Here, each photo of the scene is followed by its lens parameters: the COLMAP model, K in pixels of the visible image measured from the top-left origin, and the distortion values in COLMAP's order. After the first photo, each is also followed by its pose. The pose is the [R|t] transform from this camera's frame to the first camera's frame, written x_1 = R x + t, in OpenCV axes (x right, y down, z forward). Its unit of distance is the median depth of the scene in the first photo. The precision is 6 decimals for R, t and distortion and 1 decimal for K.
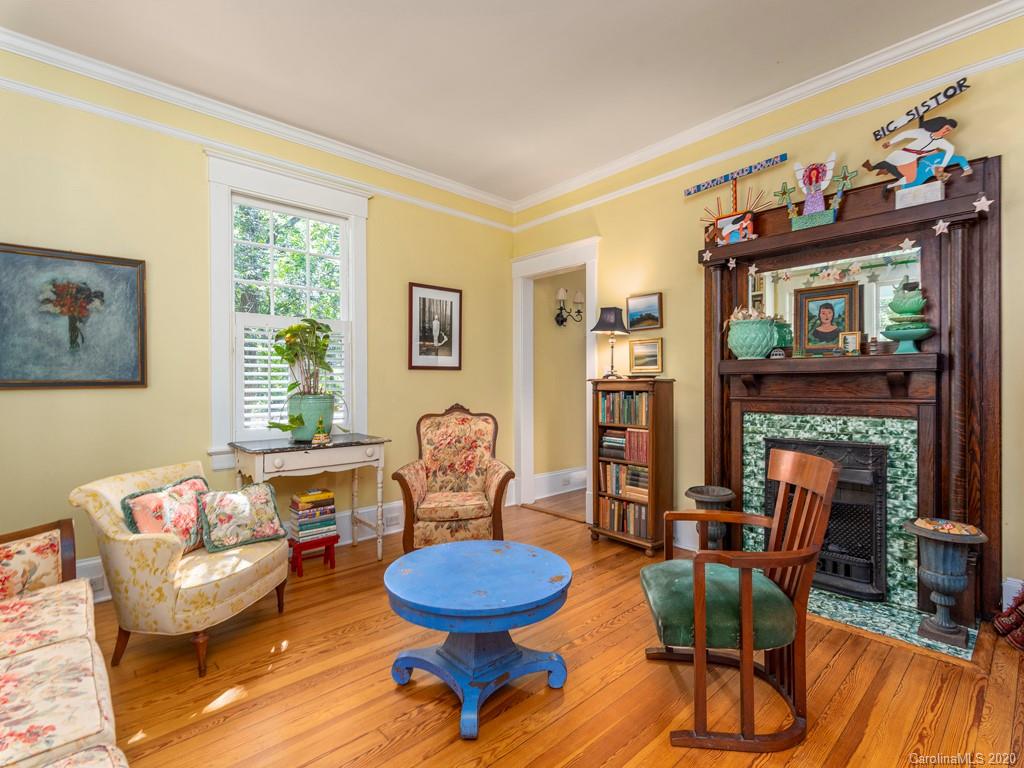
lens RADIAL K [[500.0, 0, 512.0], [0, 500.0, 384.0], [0, 0, 1]] dist [0.001265, -0.000189]
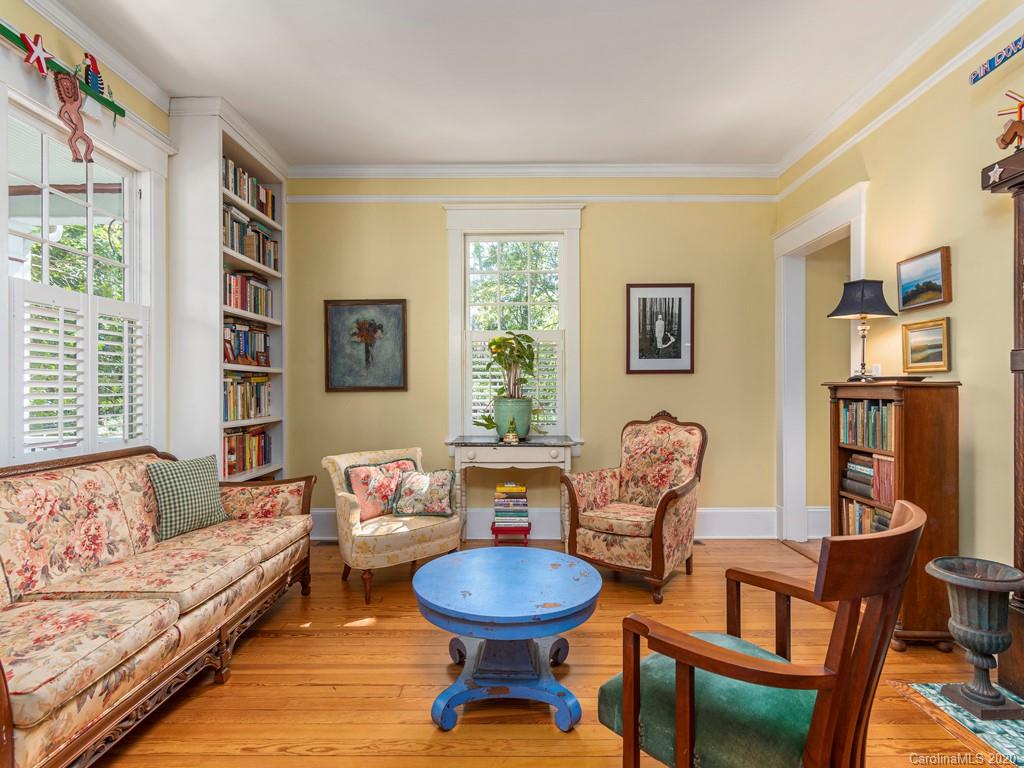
lens RADIAL K [[505.0, 0, 507.9], [0, 505.0, 388.4], [0, 0, 1]] dist [0.001654, 0.000124]
pose [[0.727941, 0.000897, -0.685640, 0.337783], [-0.001263, 0.999999, -0.000033, -0.000989], [0.685639, 0.000890, 0.727941, 0.146927]]
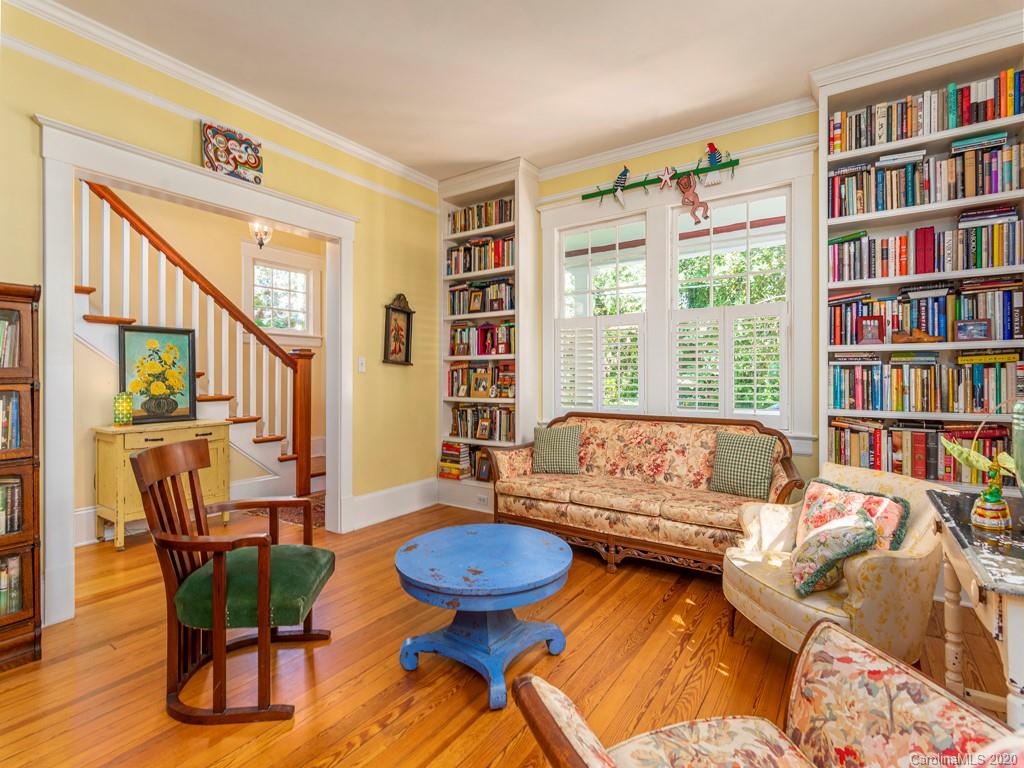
lens RADIAL K [[503.1, 0, 514.9], [0, 503.1, 371.9], [0, 0, 1]] dist [-0.021942, 0.000068]
pose [[-0.972483, 0.006574, -0.232881, 0.061722], [0.007276, 0.999971, -0.002156, -0.003300], [0.232860, -0.003792, -0.972503, 1.115267]]
